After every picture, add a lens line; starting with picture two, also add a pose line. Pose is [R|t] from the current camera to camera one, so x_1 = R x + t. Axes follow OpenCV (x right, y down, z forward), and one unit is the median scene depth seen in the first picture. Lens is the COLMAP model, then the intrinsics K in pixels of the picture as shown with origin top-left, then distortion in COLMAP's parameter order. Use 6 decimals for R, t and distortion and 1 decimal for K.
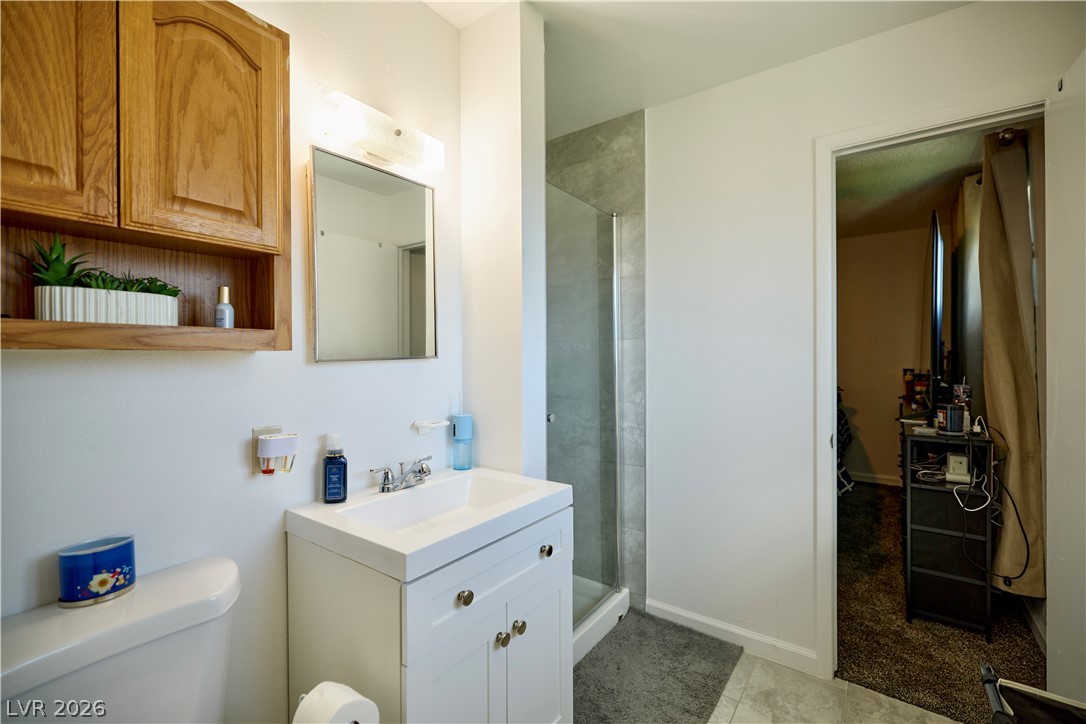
lens RADIAL K [[463.3, 0, 543.0], [0, 463.3, 362.0], [0, 0, 1]] dist [0.000942, 0.000161]
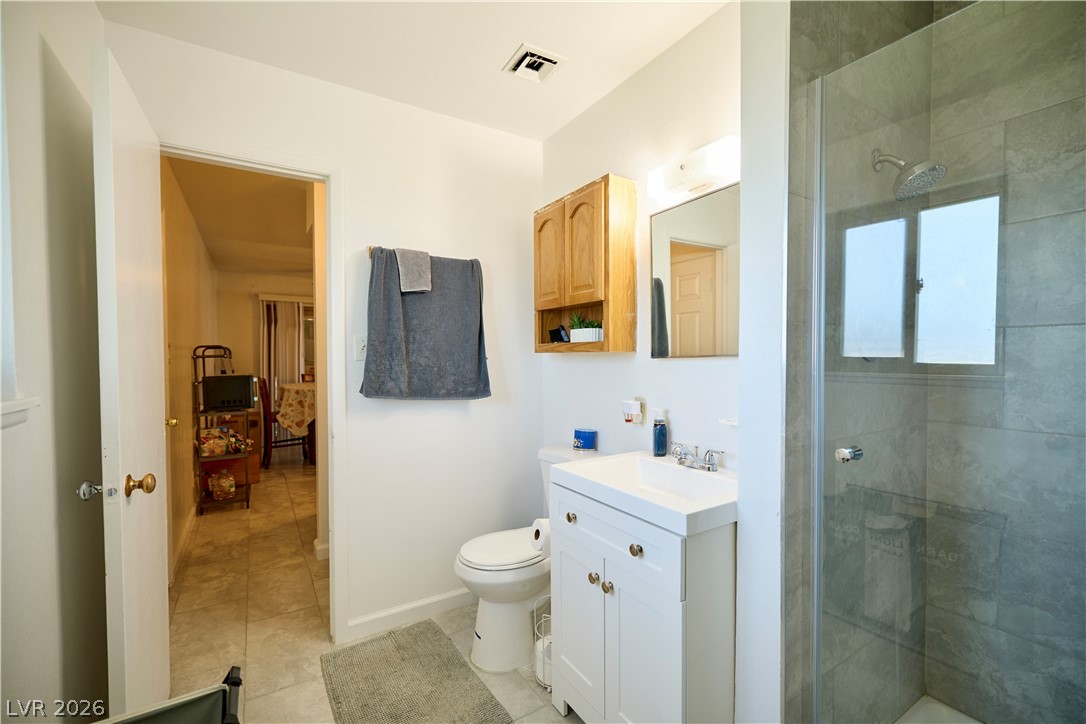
lens RADIAL K [[463.3, 0, 543.0], [0, 463.3, 362.0], [0, 0, 1]] dist [0.000942, 0.000161]
pose [[-0.361982, 0.019640, -0.931978, 1.344838], [0.002787, 0.999796, 0.019987, -0.023125], [0.932181, 0.004638, -0.361963, 1.569723]]
